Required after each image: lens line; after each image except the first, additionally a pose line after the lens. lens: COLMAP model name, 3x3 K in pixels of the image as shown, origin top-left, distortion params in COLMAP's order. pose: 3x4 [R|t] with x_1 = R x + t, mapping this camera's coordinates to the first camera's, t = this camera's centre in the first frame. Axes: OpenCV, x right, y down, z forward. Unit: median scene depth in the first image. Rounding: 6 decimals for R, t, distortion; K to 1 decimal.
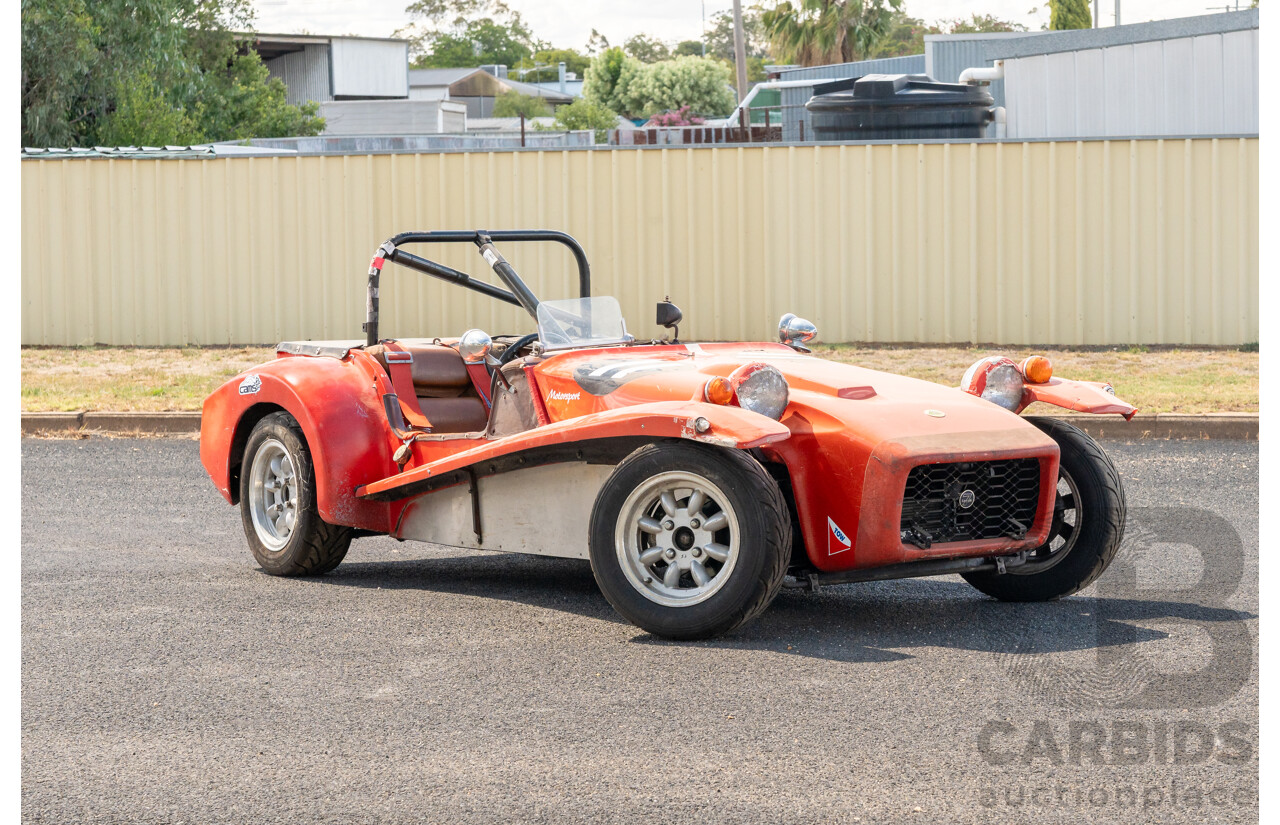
lens RADIAL K [[3131.9, 0, 639.9], [0, 3131.9, 449.8], [0, 0, 1]] dist [-0.007606, 0.010080]
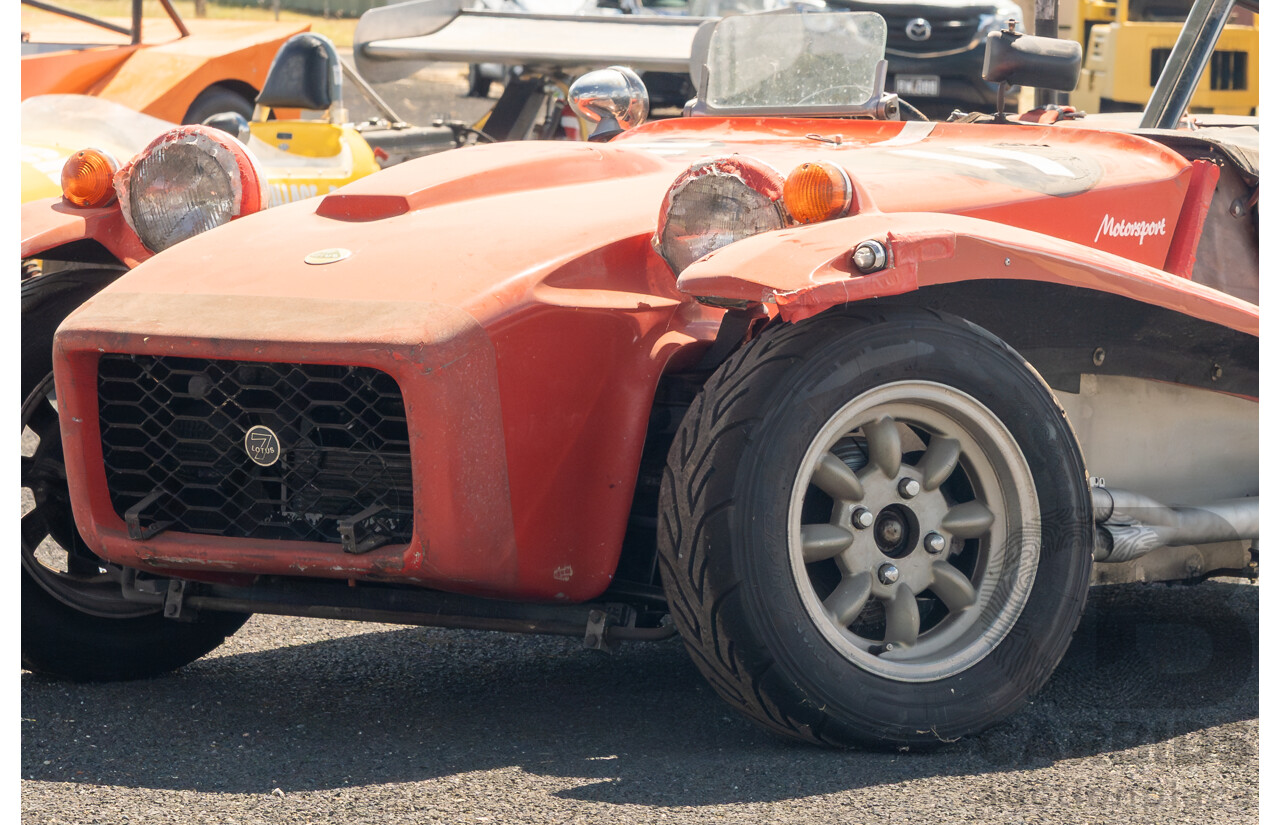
lens RADIAL K [[6553.6, 0, 640.0], [0, 6553.6, 412.5], [0, 0, 1]] dist [0.079637, 1.748732]
pose [[0.442895, 0.082795, -0.892742, 1.126840], [-0.086074, 0.995054, 0.049582, -0.047031], [0.892432, 0.054882, 0.447831, 0.728070]]
